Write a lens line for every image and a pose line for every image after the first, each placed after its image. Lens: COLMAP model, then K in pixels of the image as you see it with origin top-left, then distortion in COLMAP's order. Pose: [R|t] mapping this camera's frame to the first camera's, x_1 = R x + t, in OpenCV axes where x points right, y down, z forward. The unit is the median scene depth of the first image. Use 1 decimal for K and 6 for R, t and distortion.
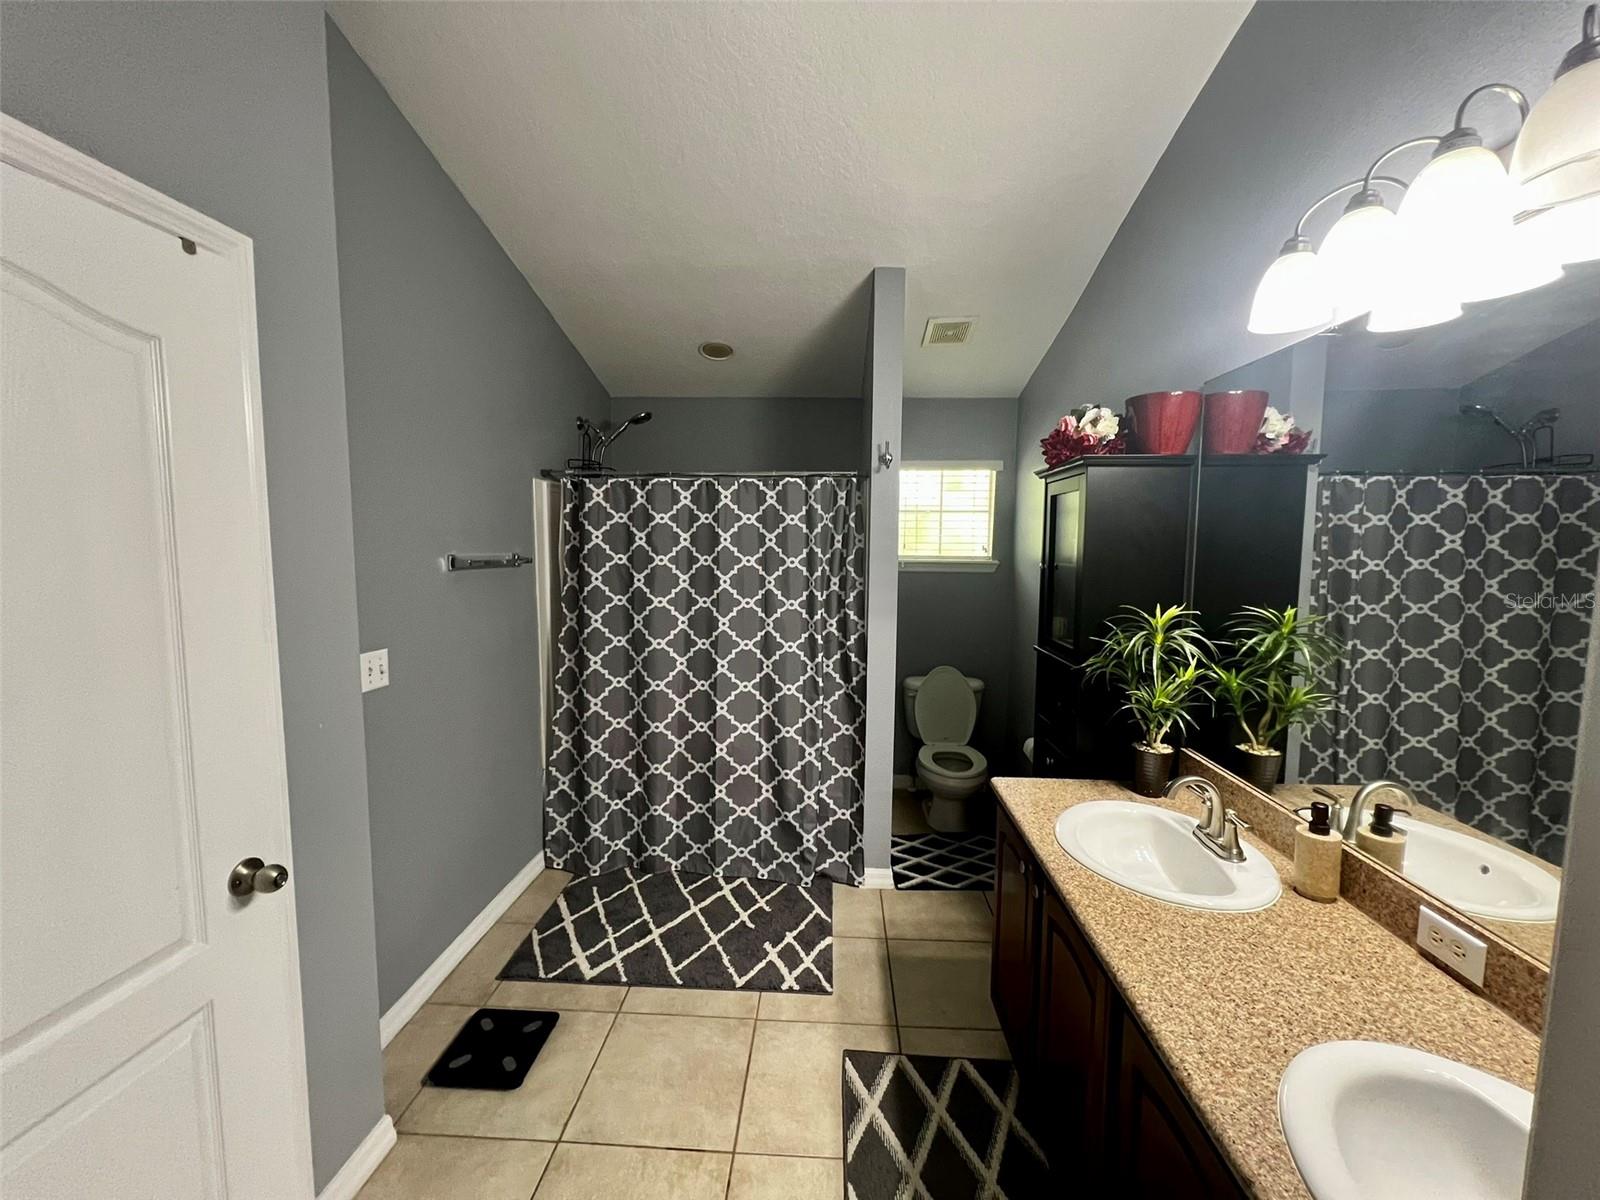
lens RADIAL K [[642.3, 0, 799.5], [0, 642.3, 598.2], [0, 0, 1]] dist [-0.003316, 0.000460]
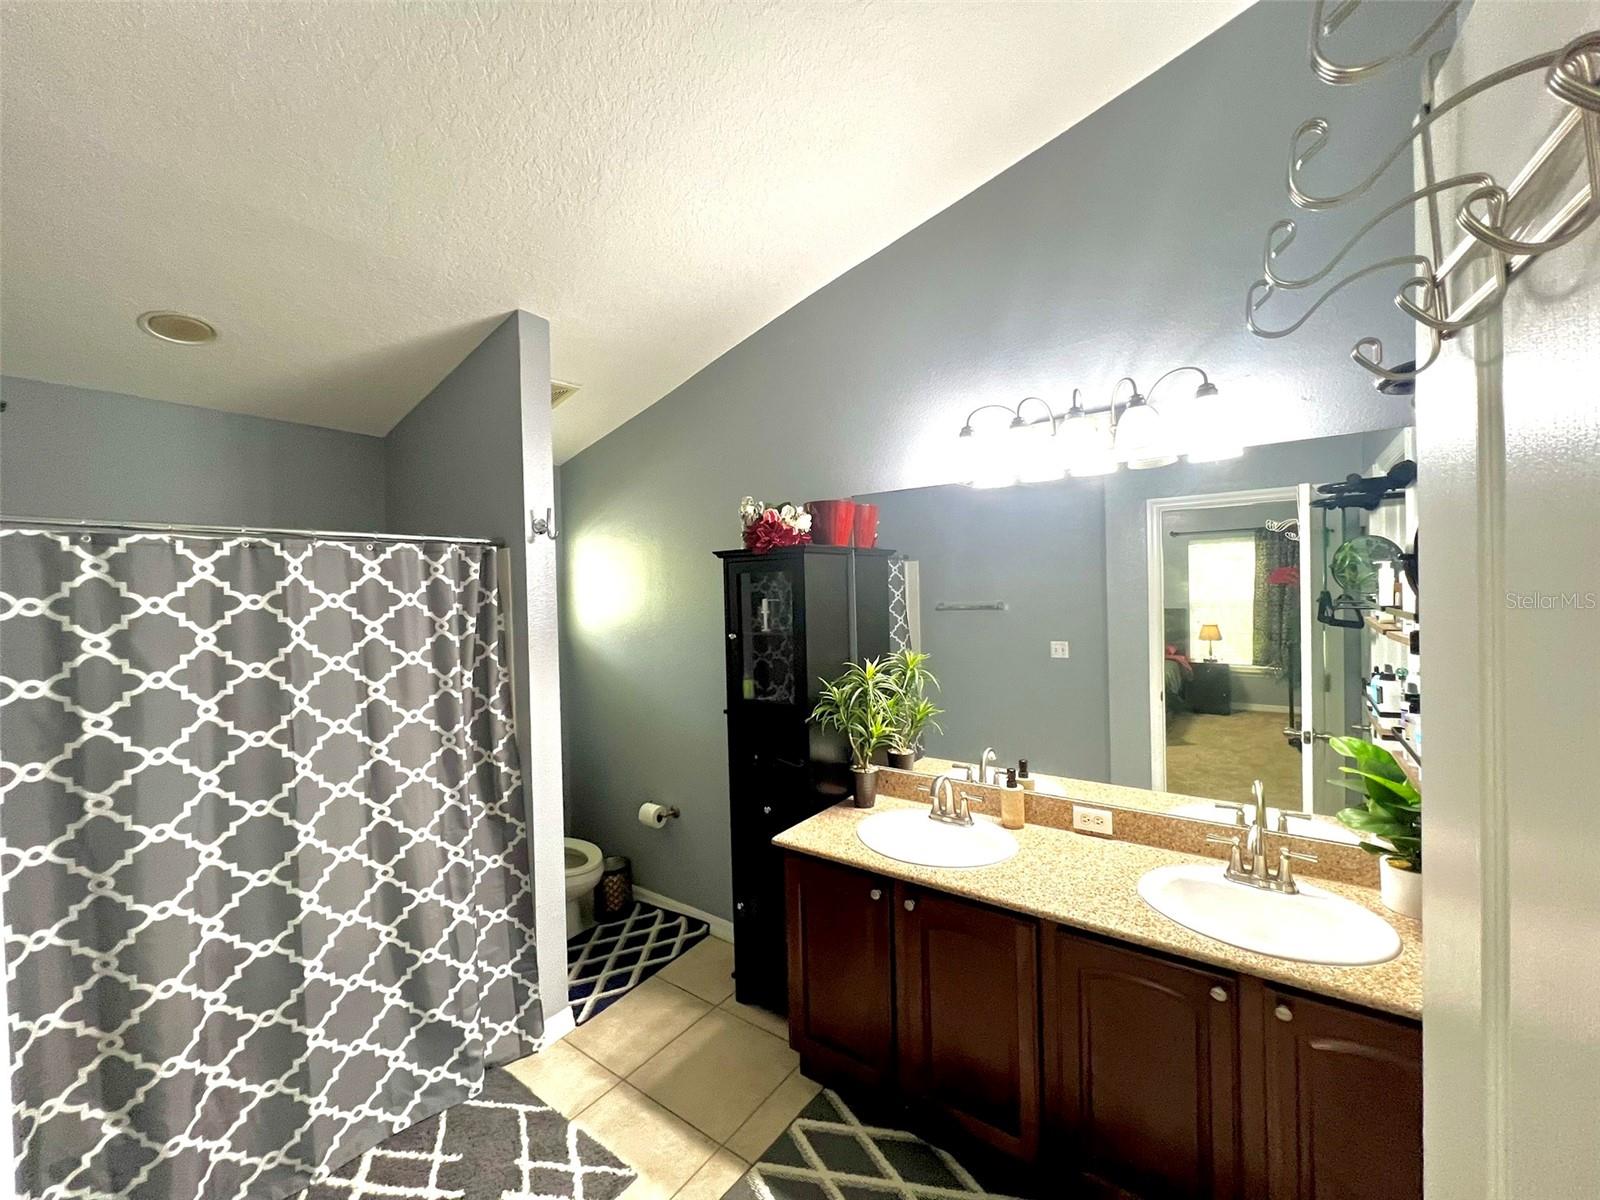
lens RADIAL K [[642.3, 0, 797.9], [0, 642.3, 598.5], [0, 0, 1]] dist [-0.003316, 0.000460]
pose [[0.541385, -0.032817, 0.840134, -0.383066], [0.104932, 0.994063, -0.028789, -0.055994], [-0.834201, 0.103743, 0.541614, 0.232766]]
